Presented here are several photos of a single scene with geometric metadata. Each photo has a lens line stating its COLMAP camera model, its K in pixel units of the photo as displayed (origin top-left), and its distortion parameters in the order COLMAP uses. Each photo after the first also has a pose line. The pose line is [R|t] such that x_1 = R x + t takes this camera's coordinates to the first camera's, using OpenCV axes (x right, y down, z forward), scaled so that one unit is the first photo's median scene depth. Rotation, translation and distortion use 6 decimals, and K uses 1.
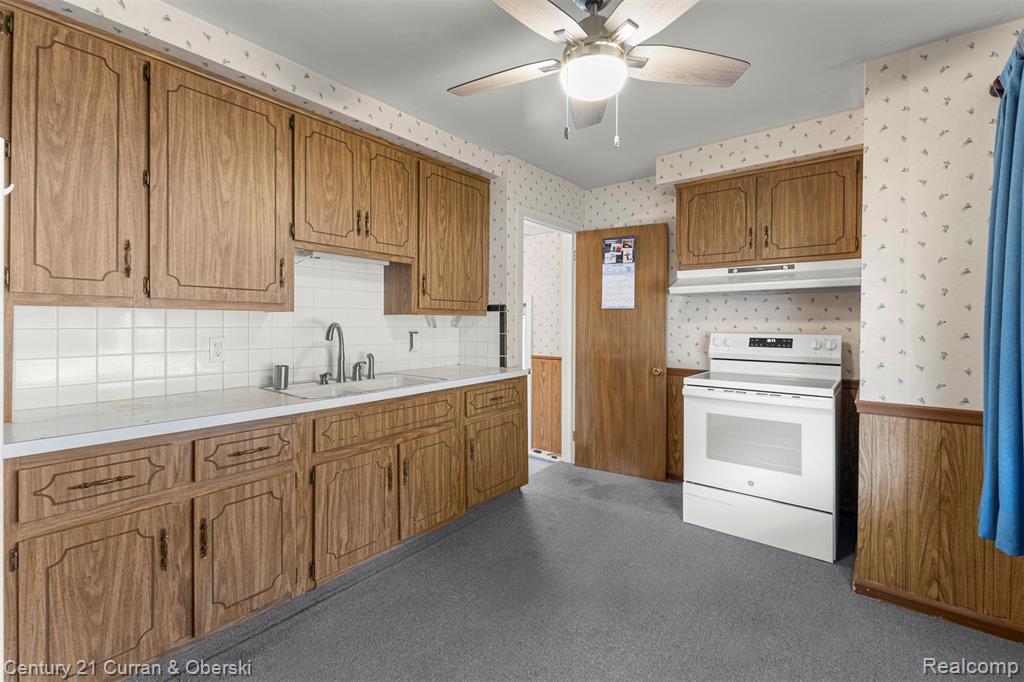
lens RADIAL K [[445.3, 0, 508.0], [0, 445.3, 324.6], [0, 0, 1]] dist [0.001180, -0.000162]
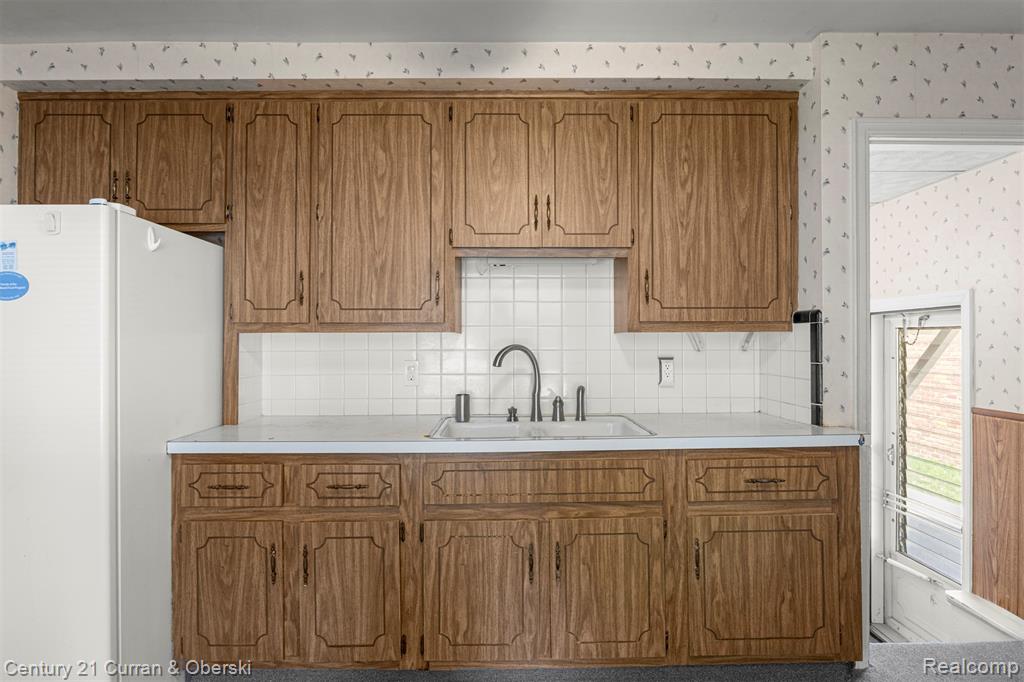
lens RADIAL K [[533.3, 0, 506.6], [0, 533.3, 339.1], [0, 0, 1]] dist [-0.014109, 0.000639]
pose [[0.629777, -0.010884, -0.776700, 0.353033], [0.003020, 0.999929, -0.011564, -0.003706], [0.776770, 0.004937, 0.629765, 0.414825]]
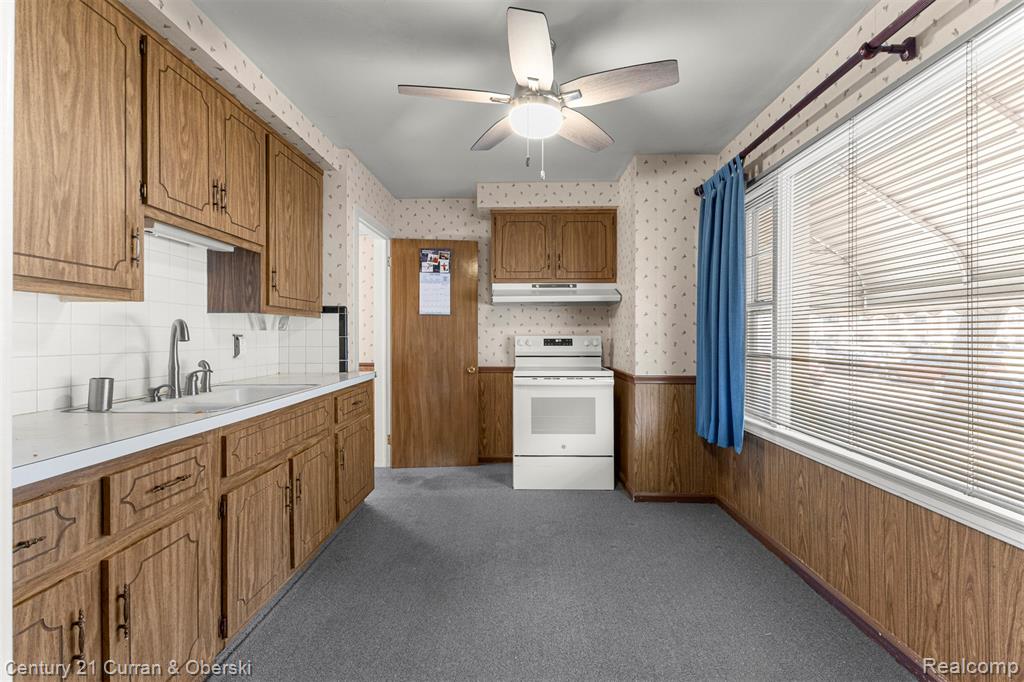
lens RADIAL K [[447.7, 0, 511.9], [0, 447.7, 335.8], [0, 0, 1]] dist [0.002510, -0.004371]
pose [[0.791517, -0.003398, 0.611137, -0.428736], [0.006173, 0.999978, -0.002435, 0.031209], [-0.611116, 0.005700, 0.791521, 0.039834]]
